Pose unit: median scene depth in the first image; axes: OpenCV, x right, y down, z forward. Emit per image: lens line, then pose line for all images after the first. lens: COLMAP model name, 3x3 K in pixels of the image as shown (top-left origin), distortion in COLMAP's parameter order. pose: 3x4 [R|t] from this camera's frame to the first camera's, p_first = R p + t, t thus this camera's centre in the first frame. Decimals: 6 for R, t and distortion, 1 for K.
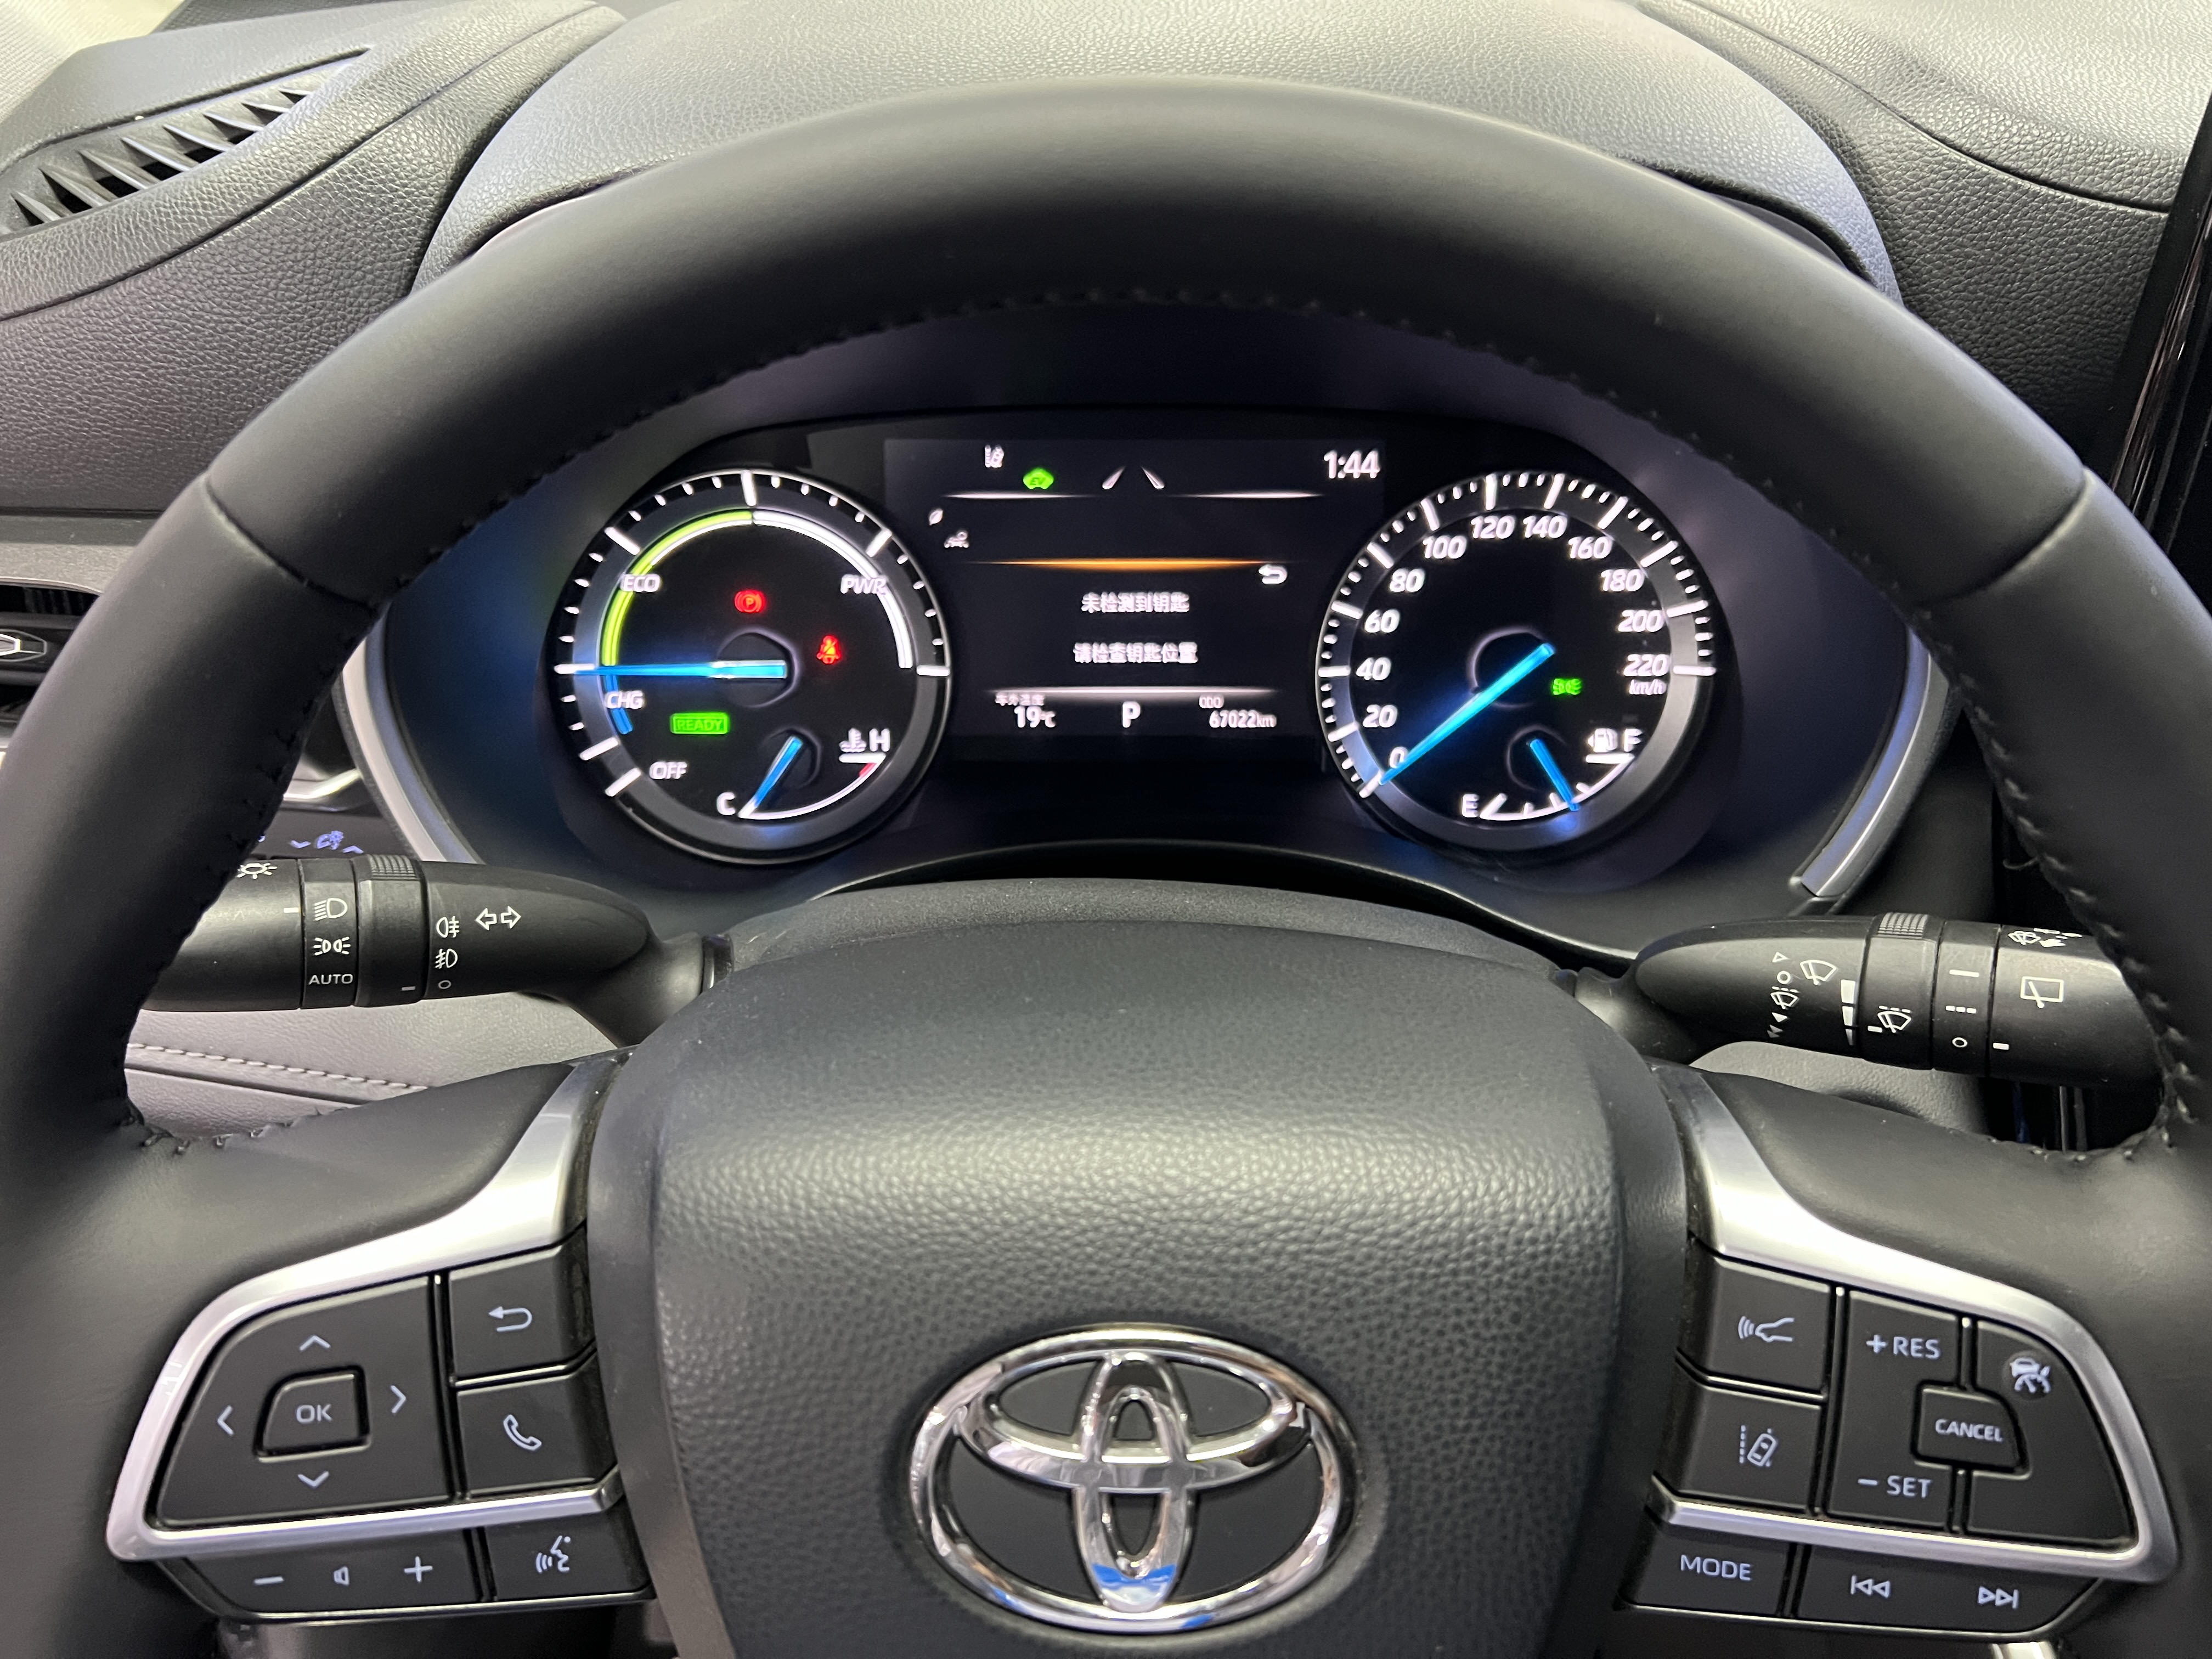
lens RADIAL K [[1712.2, 0, 1088.8], [0, 1712.2, 854.7], [0, 0, 1]] dist [0.038986, -0.069959]
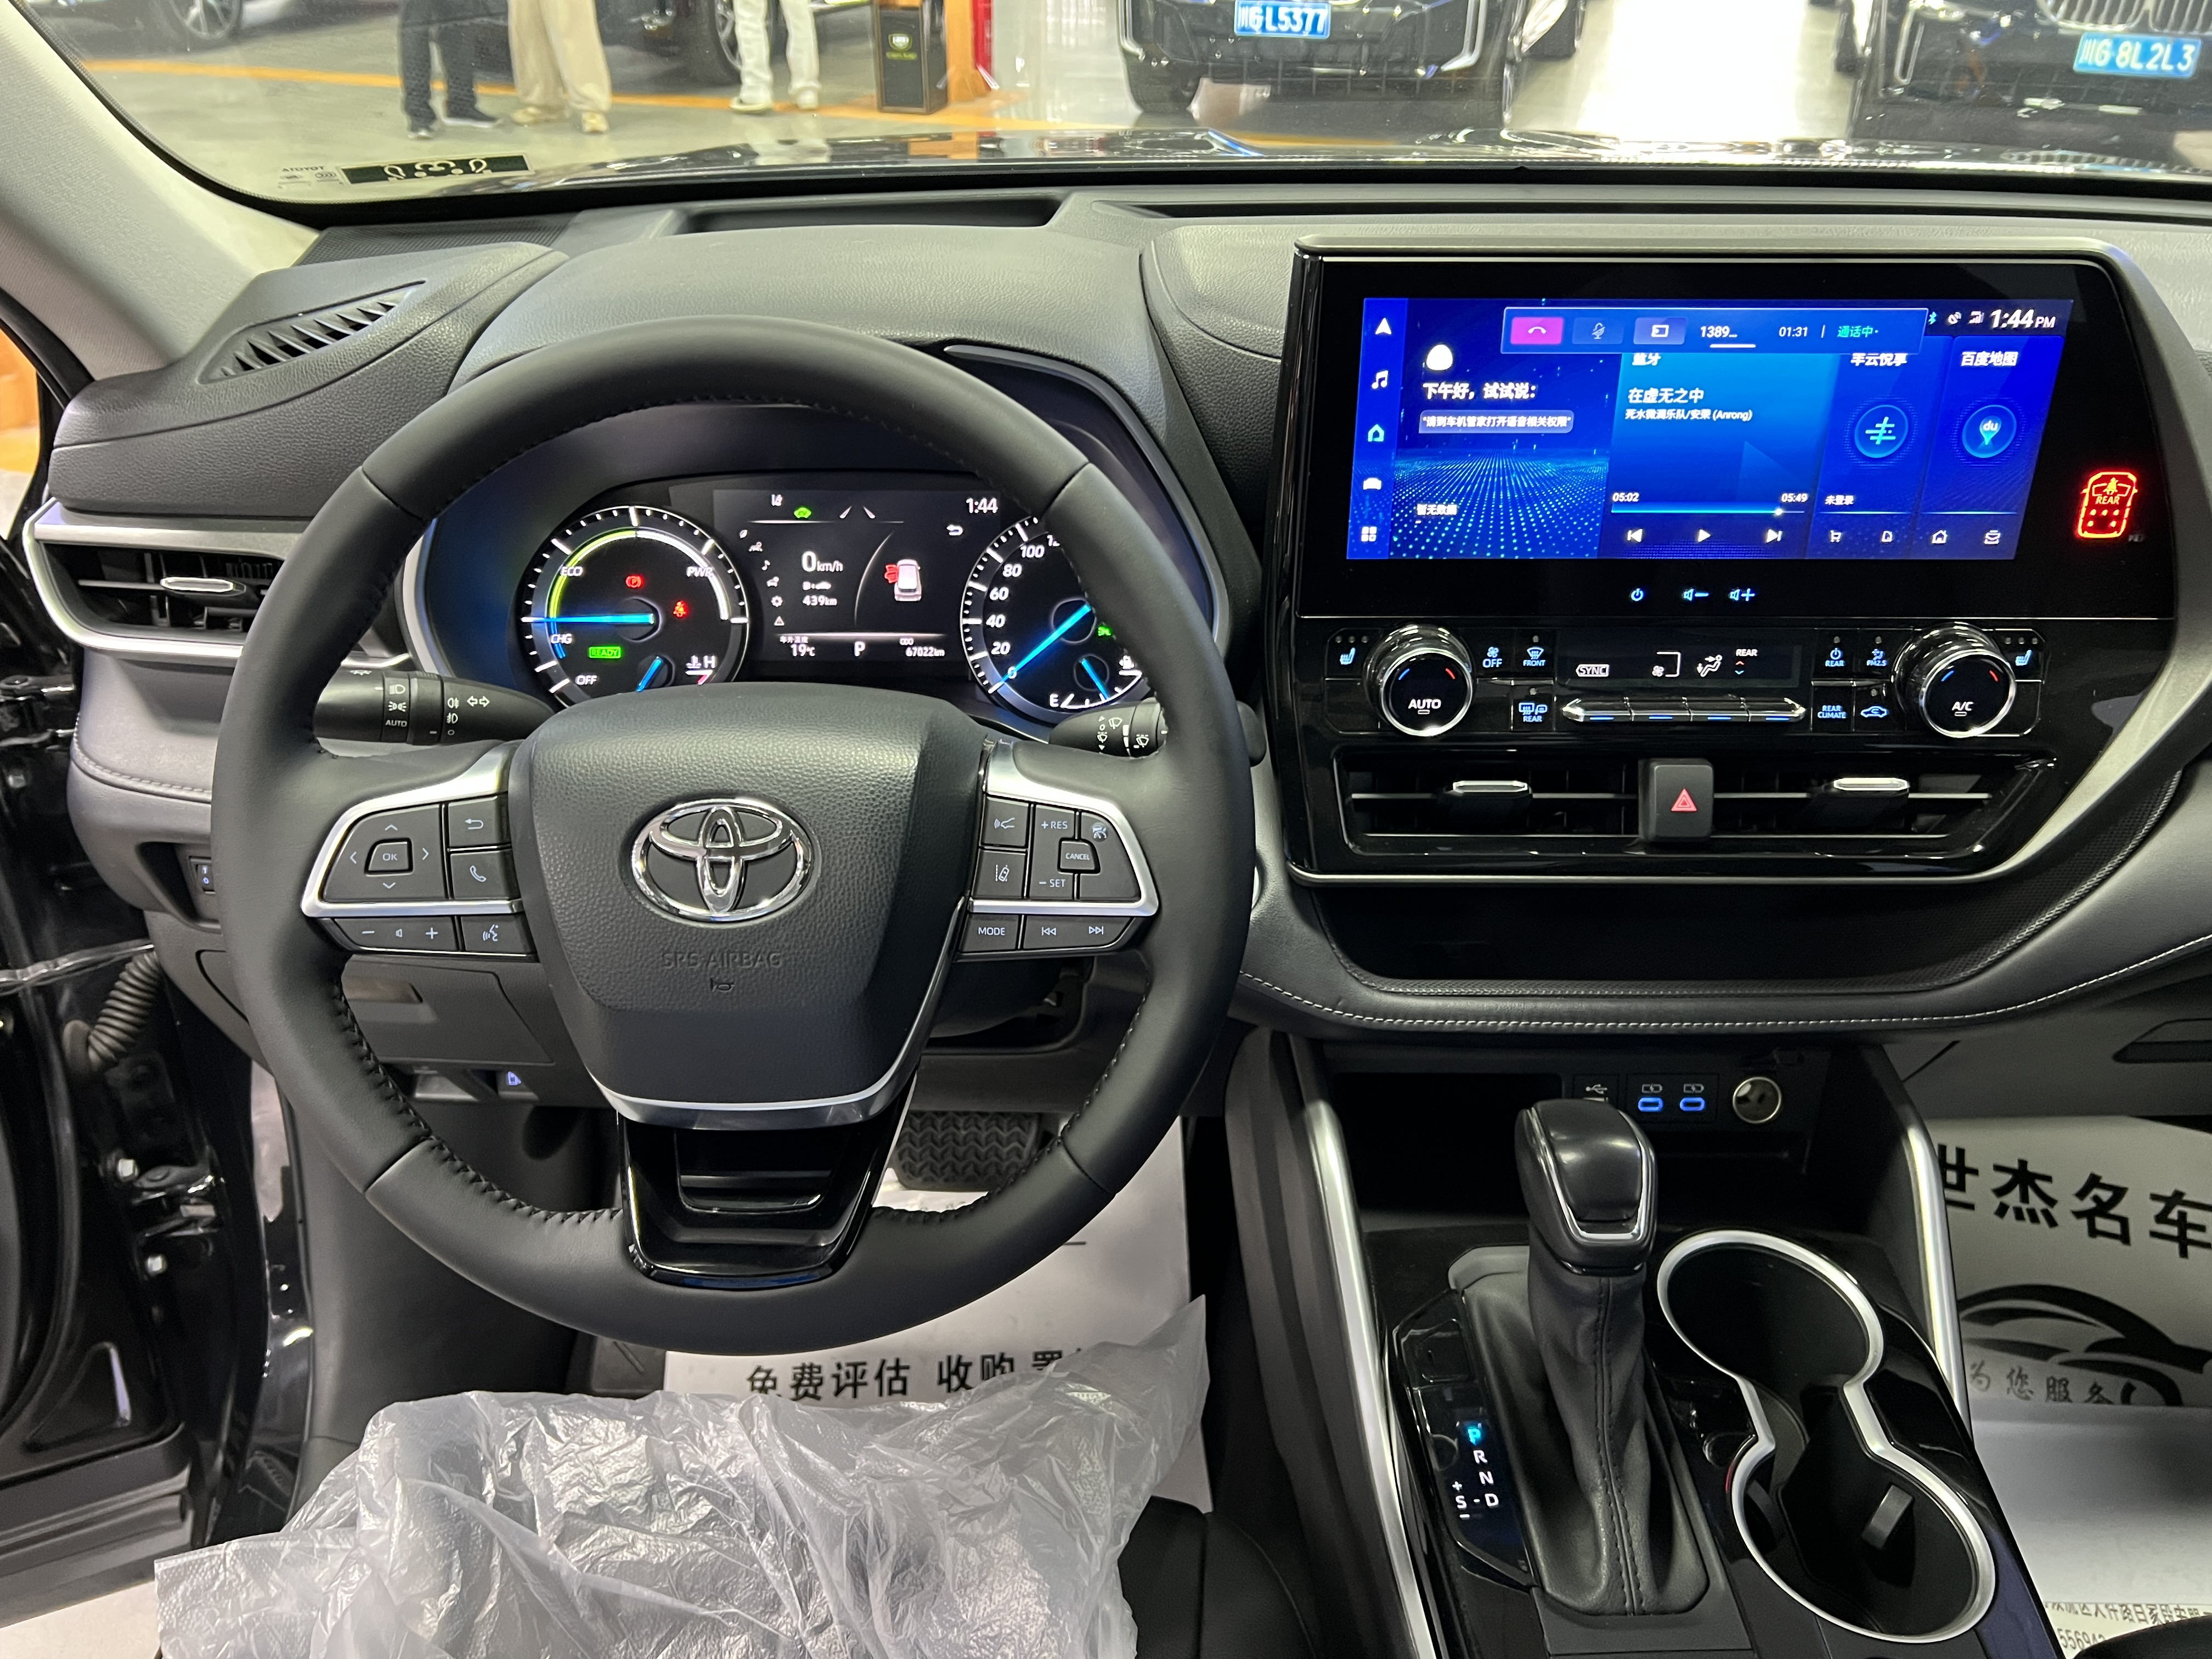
lens RADIAL K [[1694.5, 0, 1115.4], [0, 1694.5, 838.9], [0, 0, 1]] dist [0.042287, -0.069095]
pose [[0.999970, -0.003761, 0.006727, 0.280110], [0.004295, 0.996679, -0.081313, 0.257571], [-0.006399, 0.081339, 0.996666, -0.707374]]
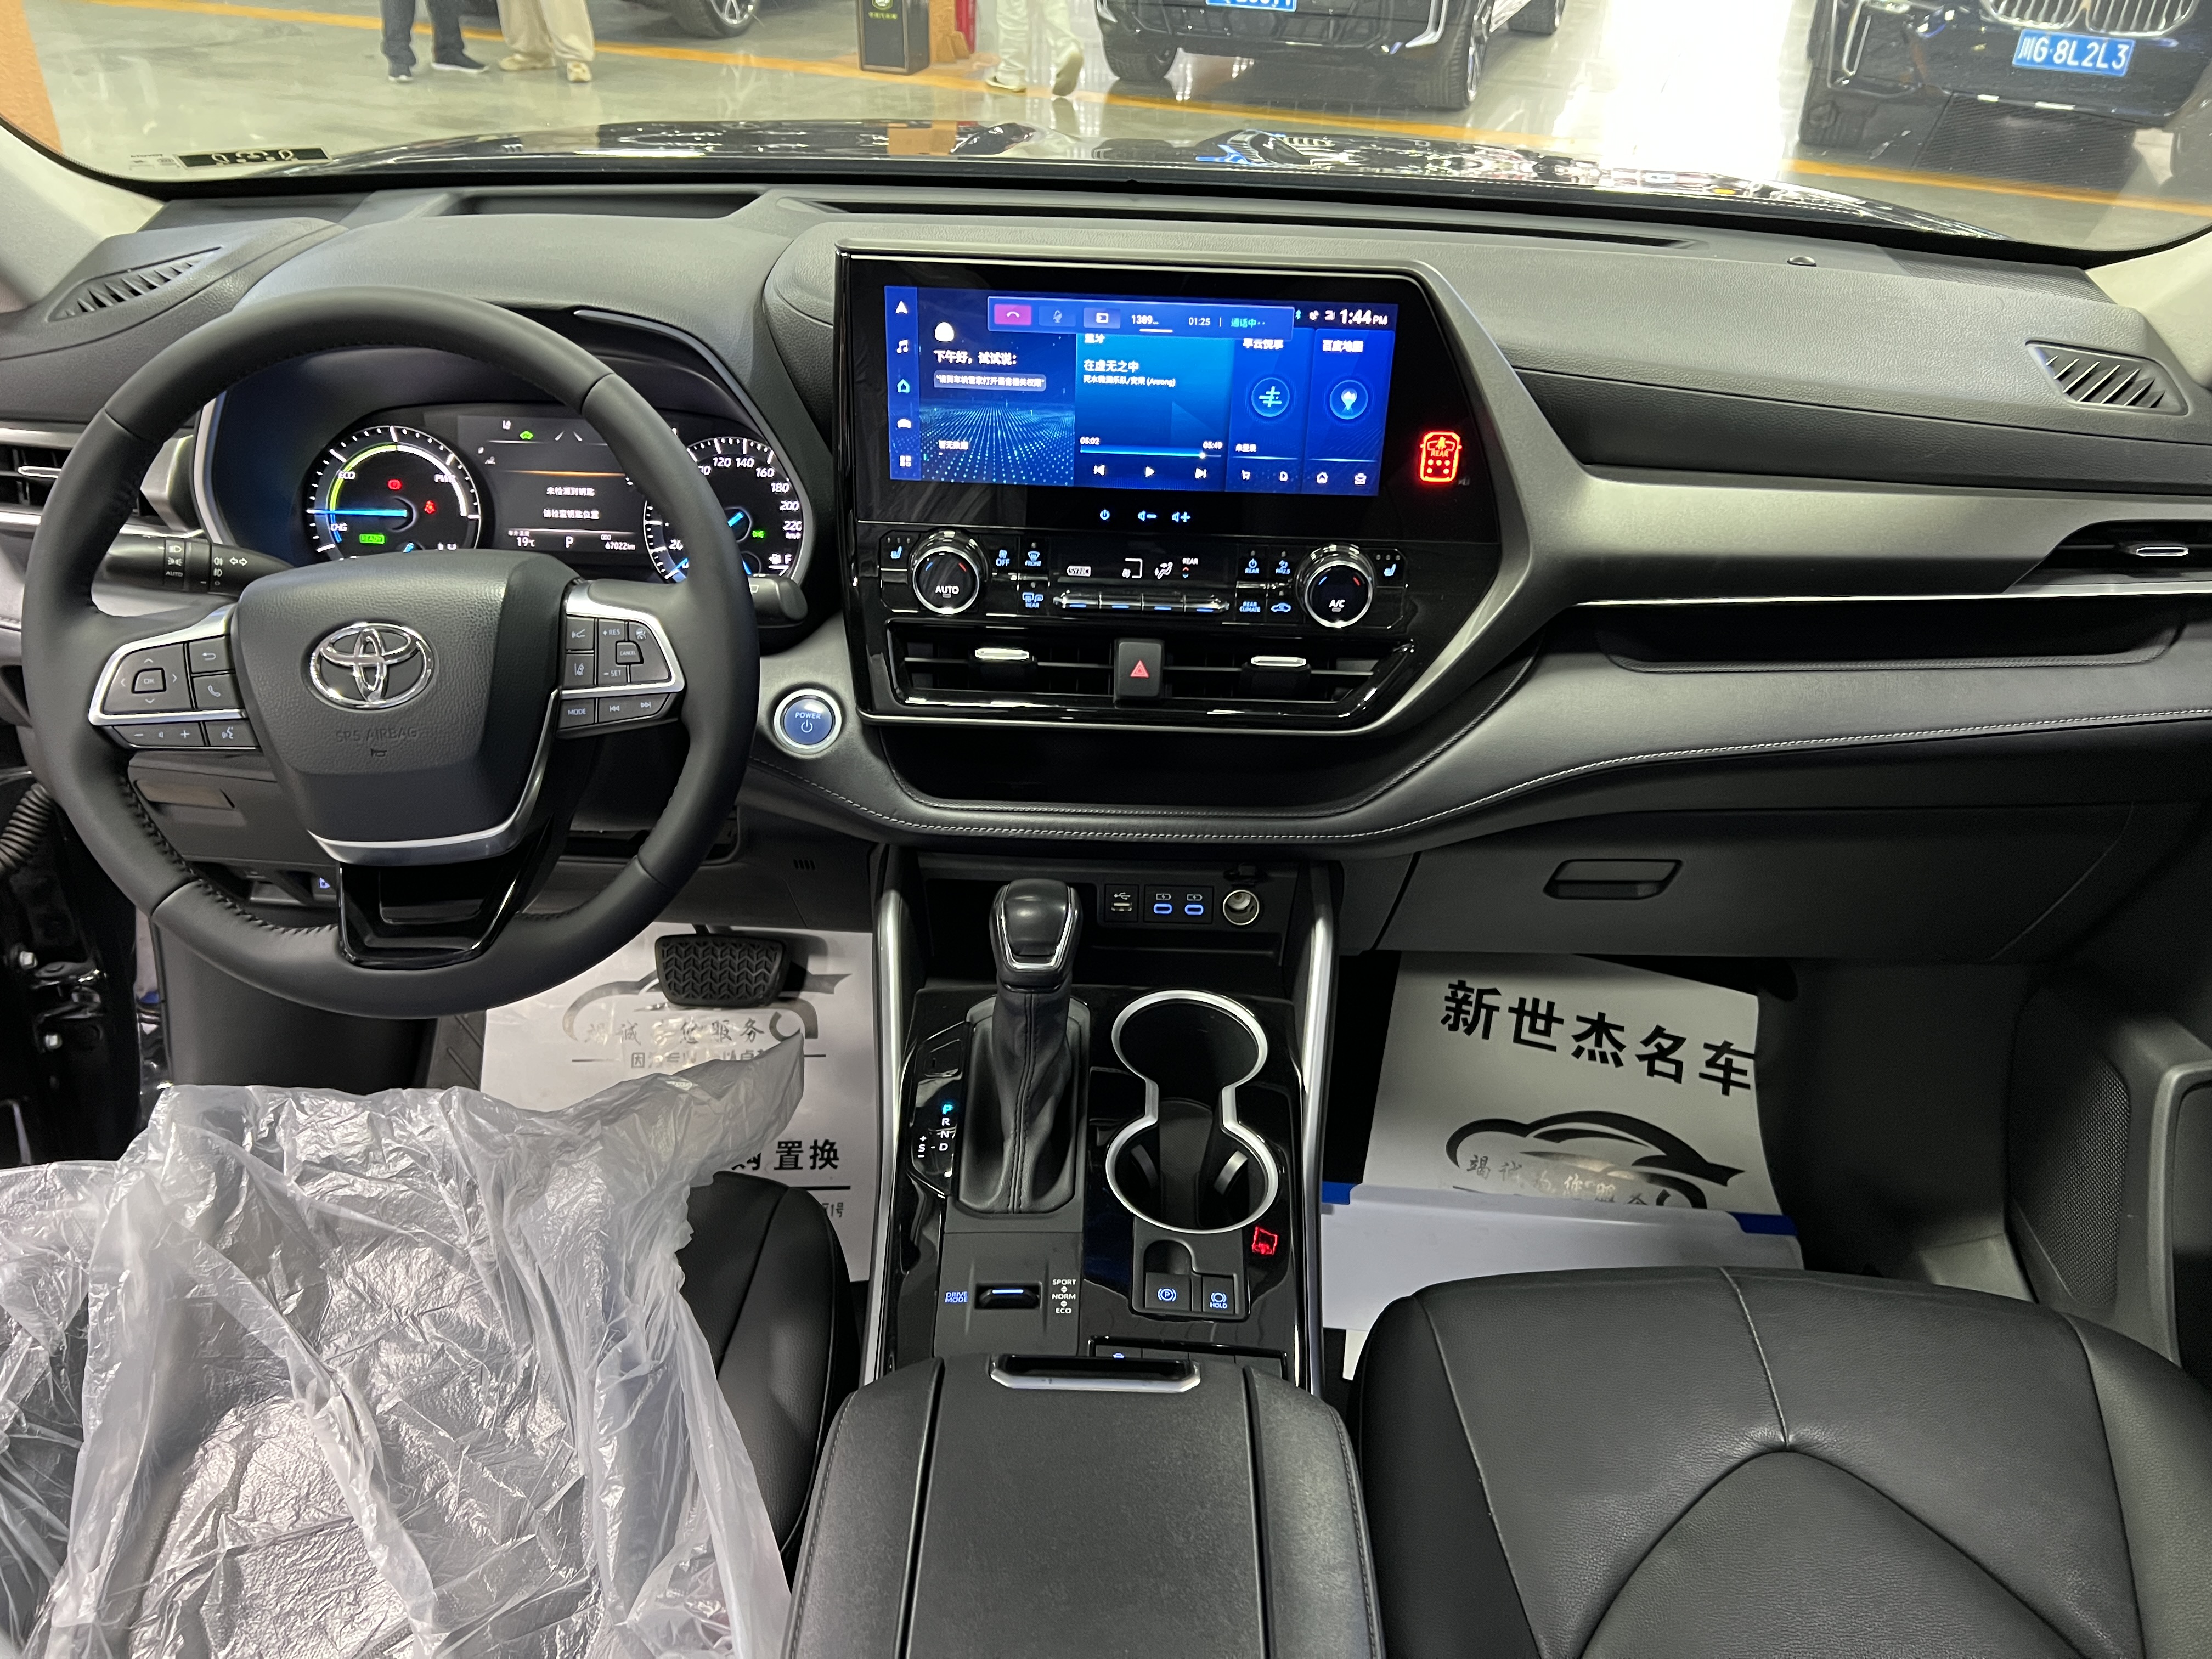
lens RADIAL K [[1671.0, 0, 1112.9], [0, 1671.0, 861.1], [0, 0, 1]] dist [0.056011, -0.076444]
pose [[0.999609, 0.026413, 0.009147, 0.748487], [-0.025966, 0.998605, -0.045987, 0.430004], [-0.010349, 0.045731, 0.998900, -1.217771]]
